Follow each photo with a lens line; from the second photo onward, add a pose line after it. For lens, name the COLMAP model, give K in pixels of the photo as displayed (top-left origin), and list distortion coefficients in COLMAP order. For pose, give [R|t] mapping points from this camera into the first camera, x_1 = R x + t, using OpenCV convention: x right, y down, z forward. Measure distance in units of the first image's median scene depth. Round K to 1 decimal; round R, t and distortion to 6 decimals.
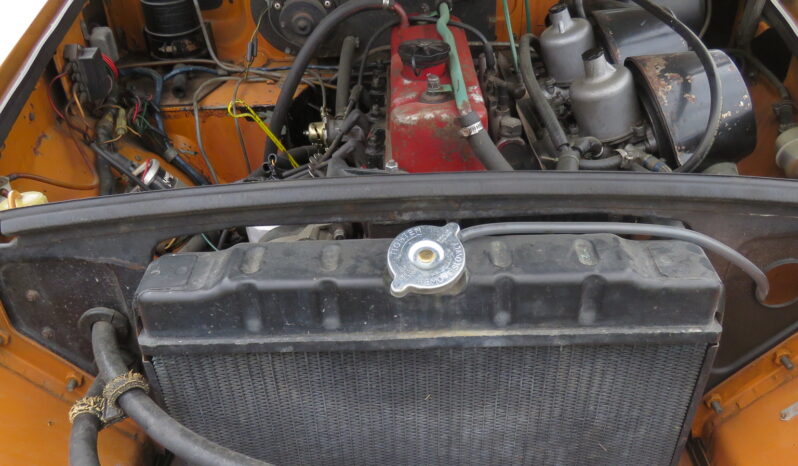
lens RADIAL K [[675.6, 0, 394.5], [0, 675.6, 234.0], [0, 0, 1]] dist [-0.005703, 0.000032]
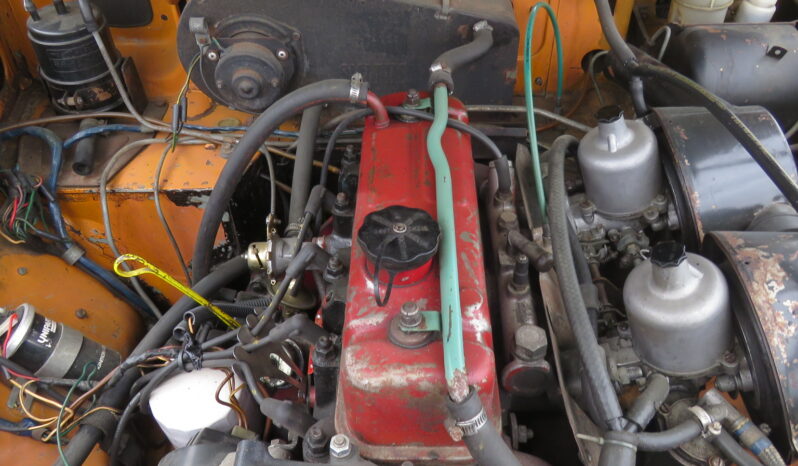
lens RADIAL K [[675.6, 0, 394.5], [0, 675.6, 234.0], [0, 0, 1]] dist [-0.005703, 0.000032]
pose [[0.999598, 0.027751, -0.005858, 0.032640], [-0.026698, 0.990353, 0.135972, -0.274447], [0.009575, -0.135761, 0.990695, 0.286987]]
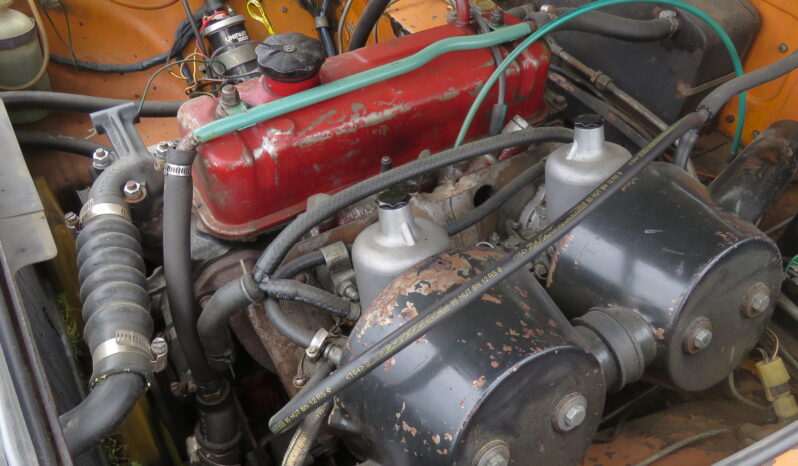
lens RADIAL K [[675.6, 0, 394.5], [0, 675.6, 234.0], [0, 0, 1]] dist [-0.005703, 0.000032]
pose [[0.519320, 0.662446, -0.539882, 0.492117], [-0.525683, 0.745716, 0.409347, -0.376372], [0.673769, 0.071225, 0.735502, 0.409950]]
